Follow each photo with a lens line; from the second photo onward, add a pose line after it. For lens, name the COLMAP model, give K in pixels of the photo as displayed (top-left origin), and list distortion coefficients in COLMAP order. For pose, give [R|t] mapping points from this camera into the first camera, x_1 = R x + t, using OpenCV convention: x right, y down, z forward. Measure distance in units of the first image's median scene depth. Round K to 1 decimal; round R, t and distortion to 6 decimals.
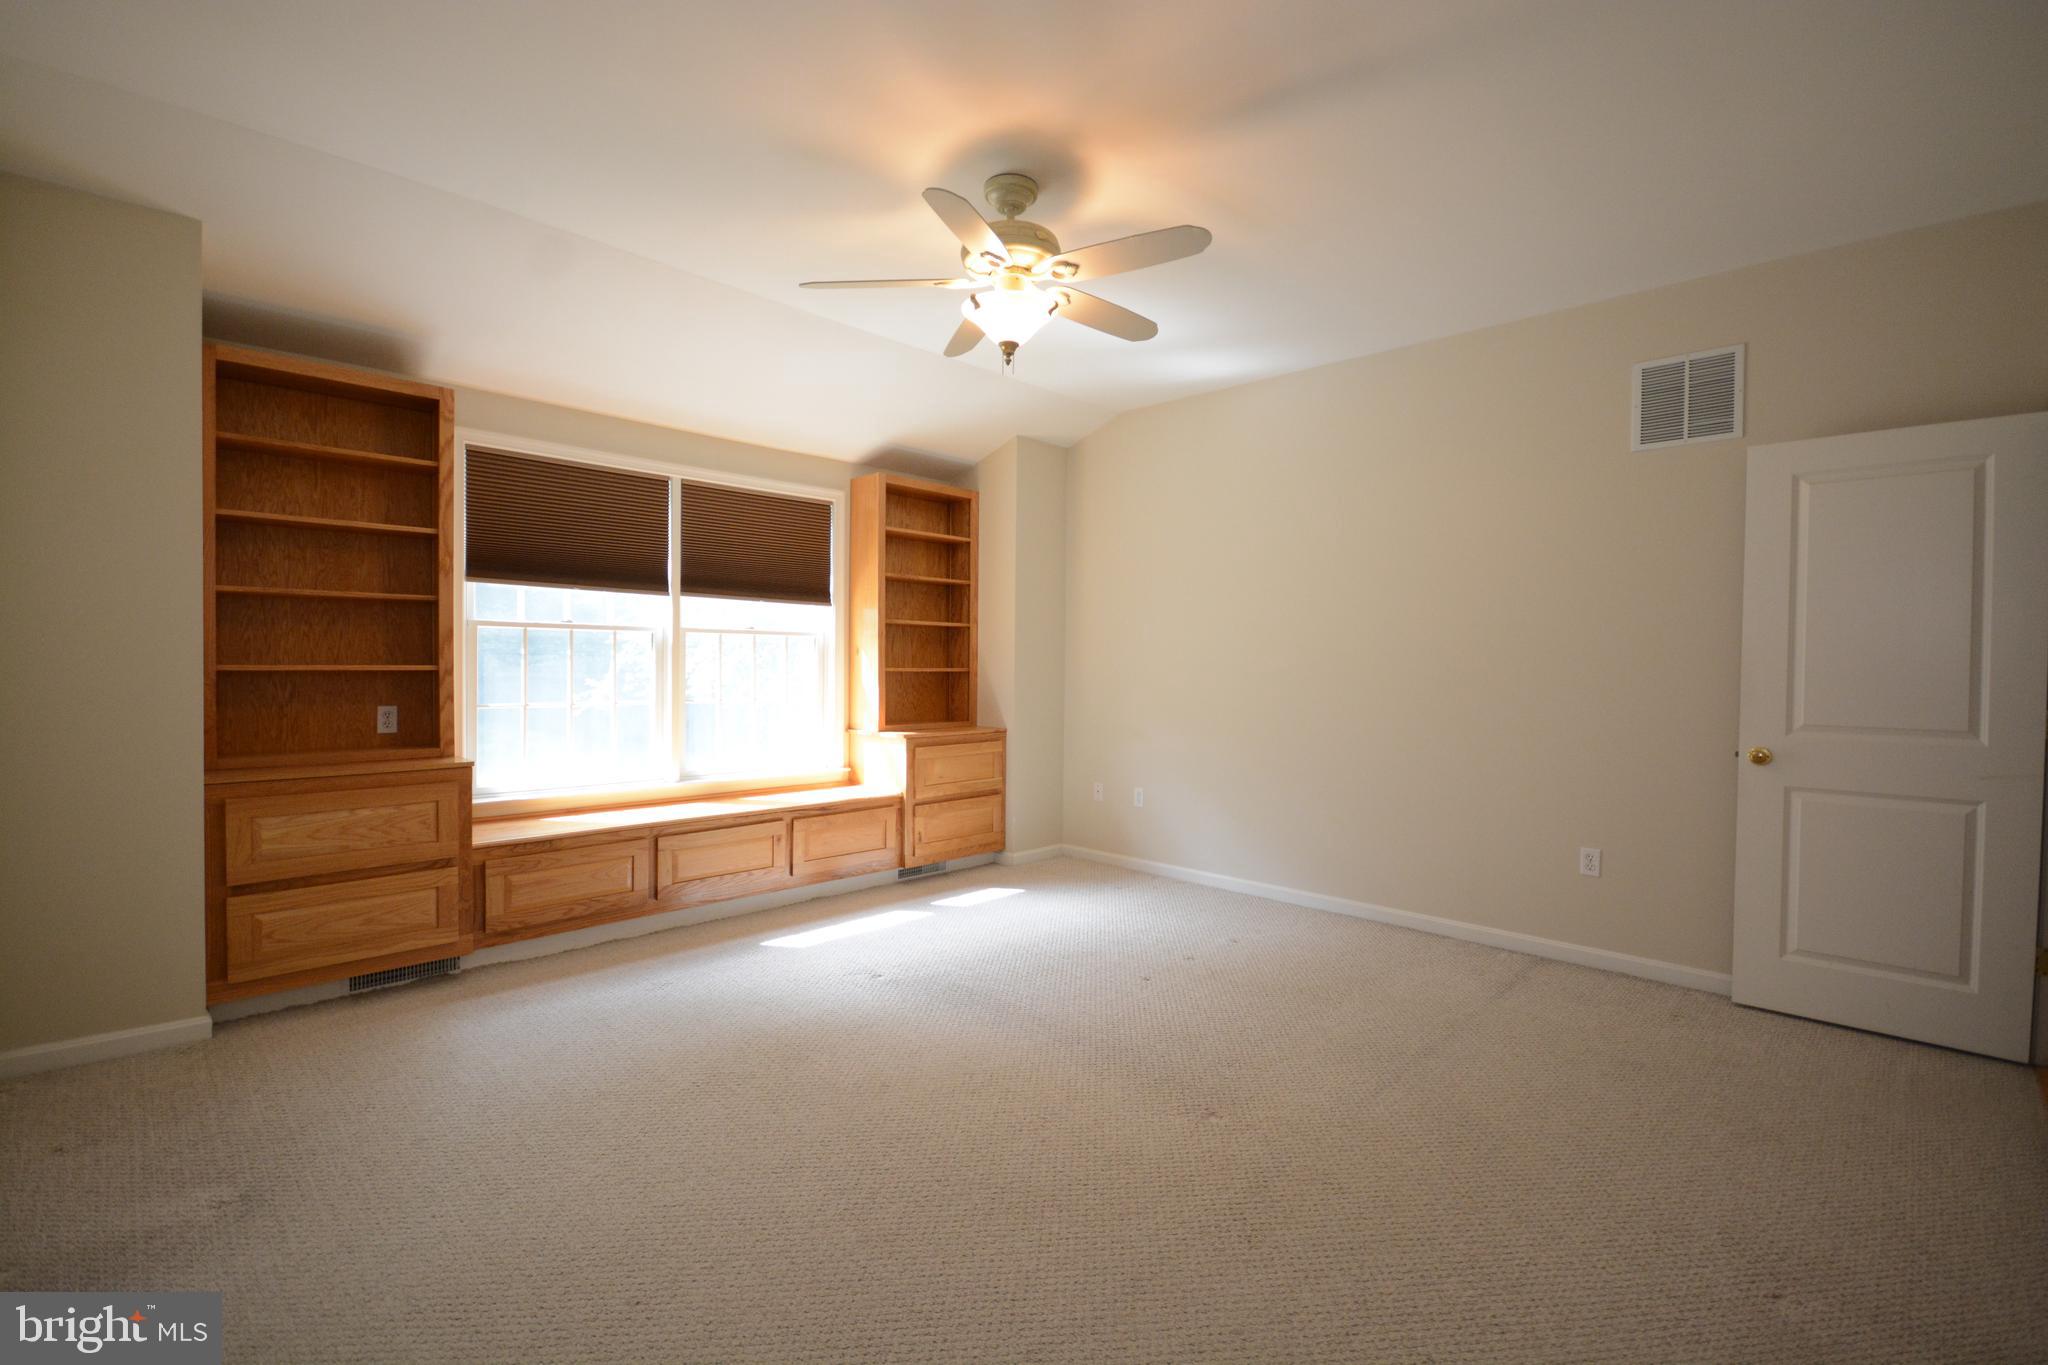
lens RADIAL K [[896.6, 0, 1019.8], [0, 896.6, 678.0], [0, 0, 1]] dist [-0.002754, -0.000215]
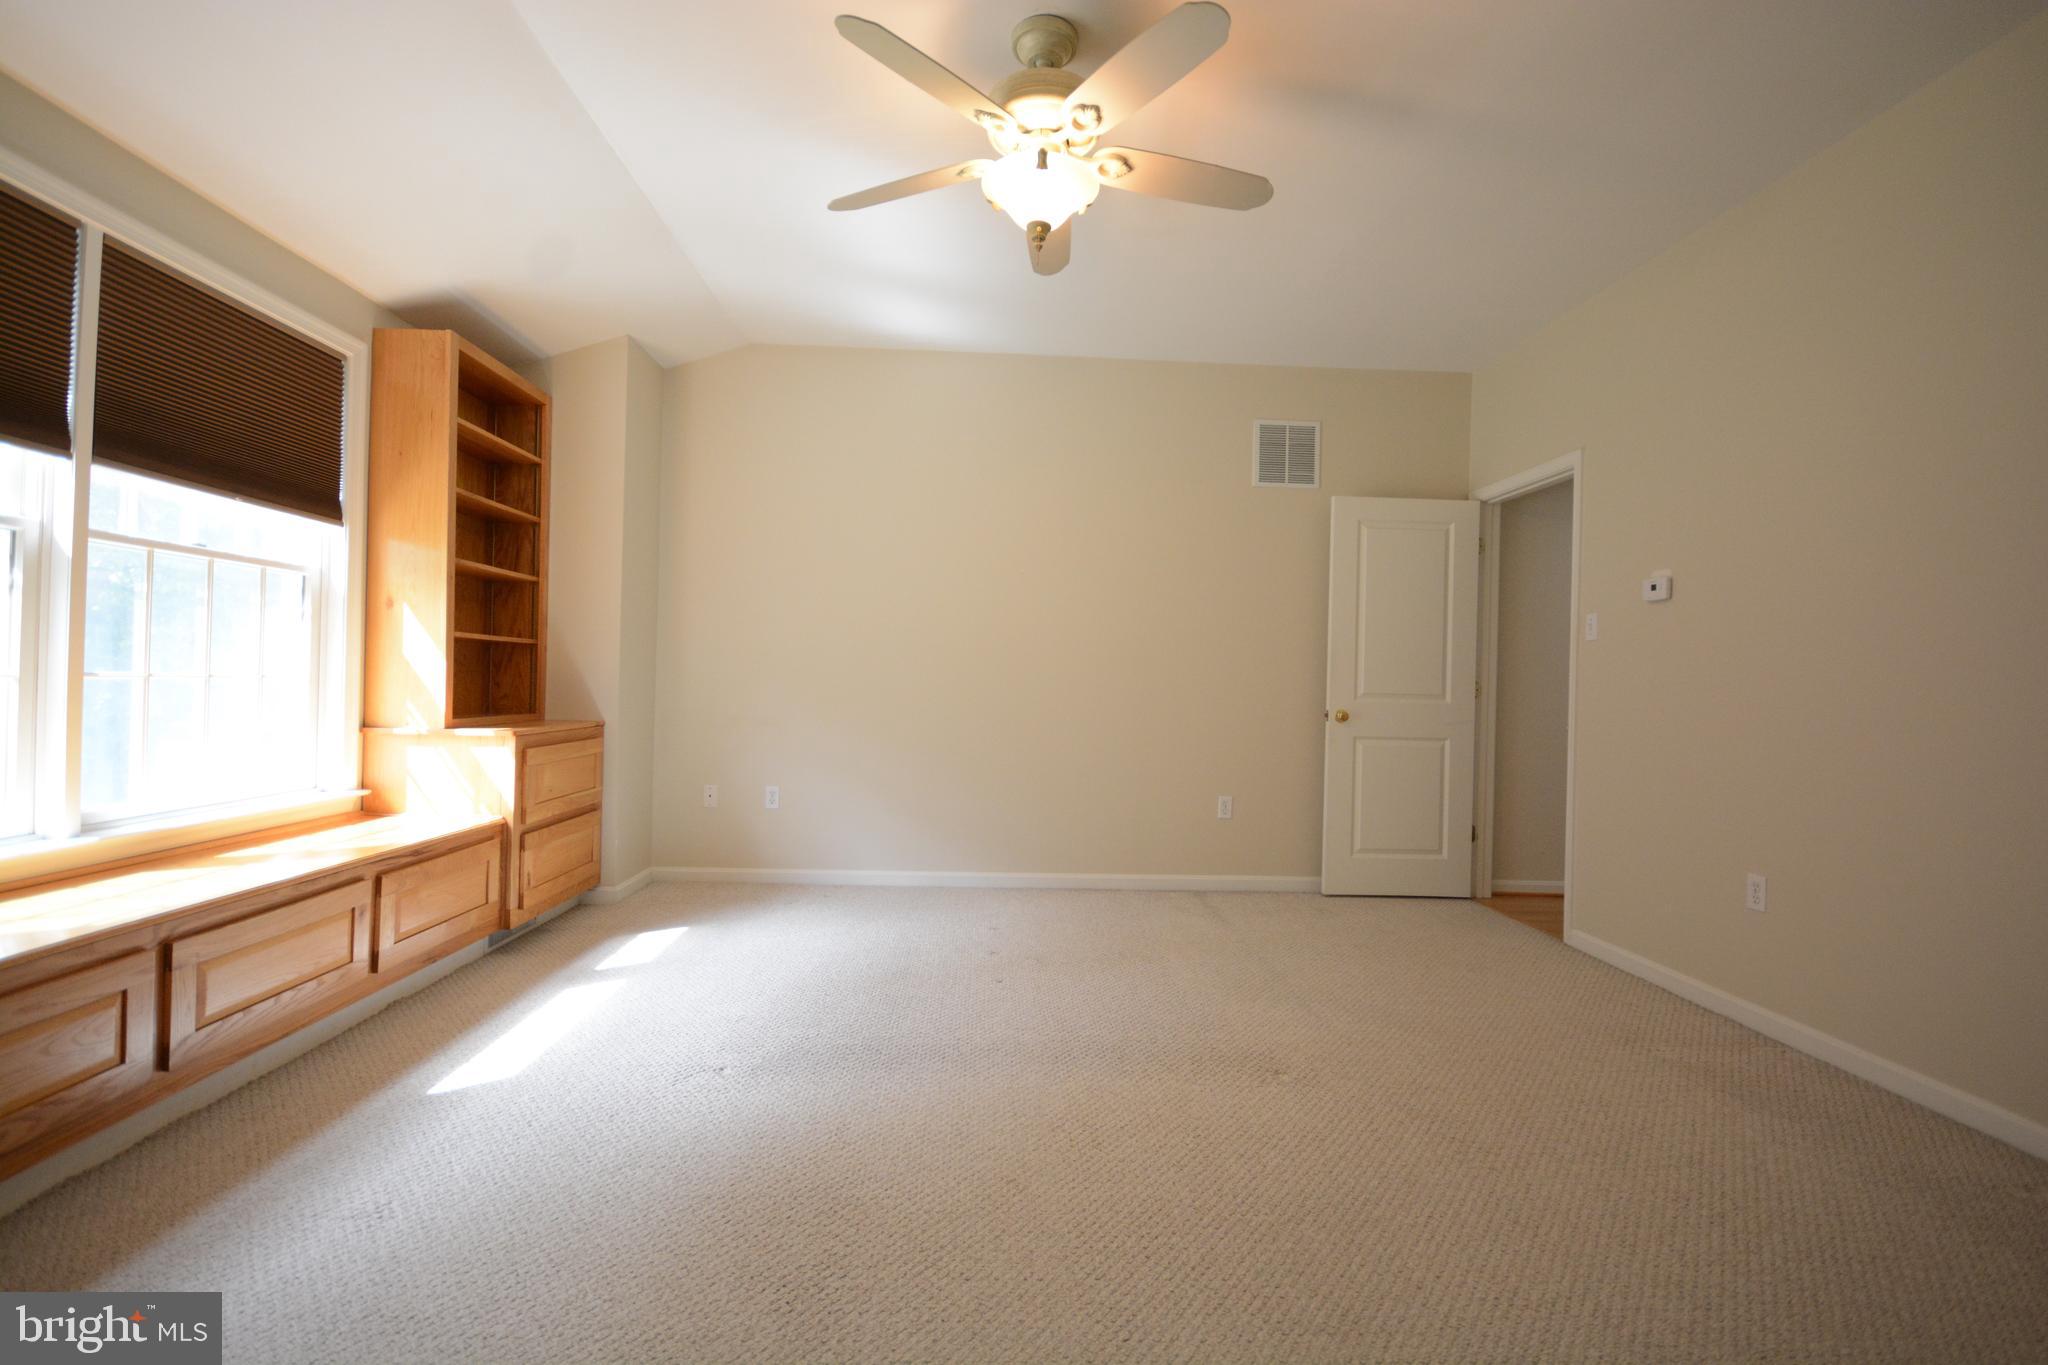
lens RADIAL K [[896.3, 0, 1021.1], [0, 896.3, 677.2], [0, 0, 1]] dist [0.014457, -0.014463]
pose [[0.685397, 0.010679, 0.728091, -0.383257], [-0.005701, 0.999941, -0.009299, 0.029273], [-0.728147, 0.002223, 0.685417, 0.277496]]
